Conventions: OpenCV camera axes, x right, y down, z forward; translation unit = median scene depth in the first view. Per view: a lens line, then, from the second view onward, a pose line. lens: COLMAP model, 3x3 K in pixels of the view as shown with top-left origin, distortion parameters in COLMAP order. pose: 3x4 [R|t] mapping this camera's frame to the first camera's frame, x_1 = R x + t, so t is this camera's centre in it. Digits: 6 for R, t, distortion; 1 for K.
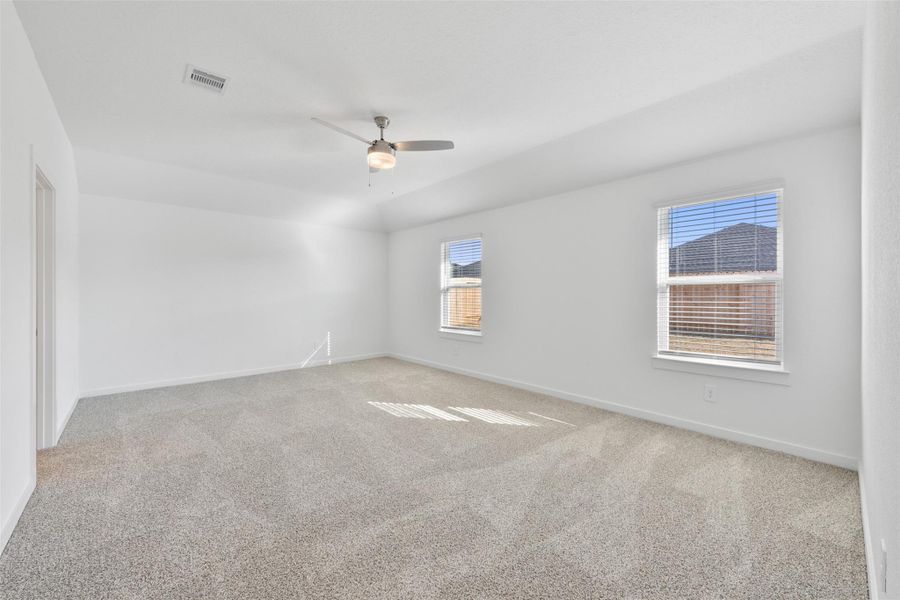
lens RADIAL K [[353.7, 0, 464.7], [0, 353.7, 298.2], [0, 0, 1]] dist [-0.008778, -0.000006]
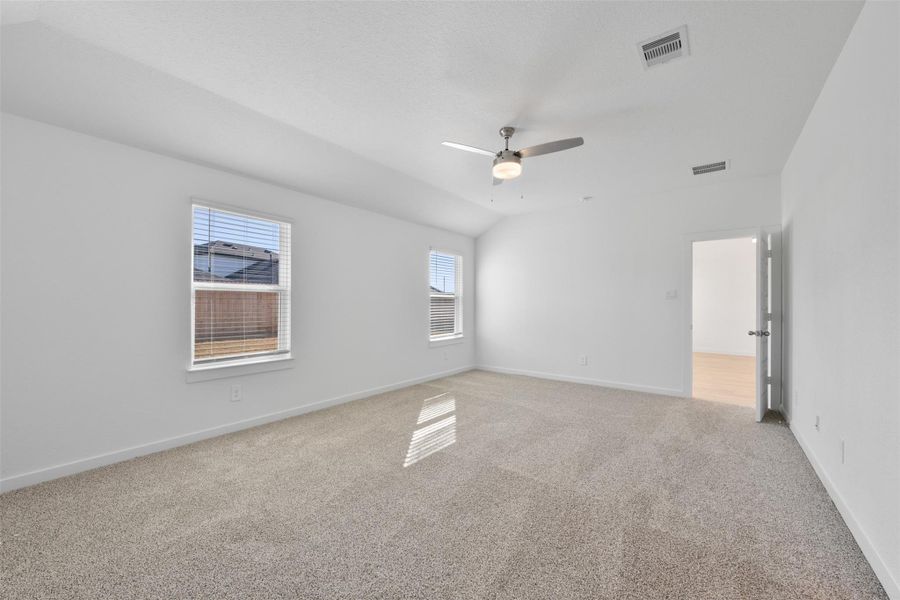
lens RADIAL K [[349.5, 0, 450.0], [0, 349.5, 300.0], [0, 0, 1]] dist [0.014976, -0.000017]
pose [[-0.177674, 0.014578, 0.983981, -0.957015], [-0.002666, 0.999879, -0.015294, -0.000148], [-0.984086, -0.005341, -0.177614, 1.073678]]
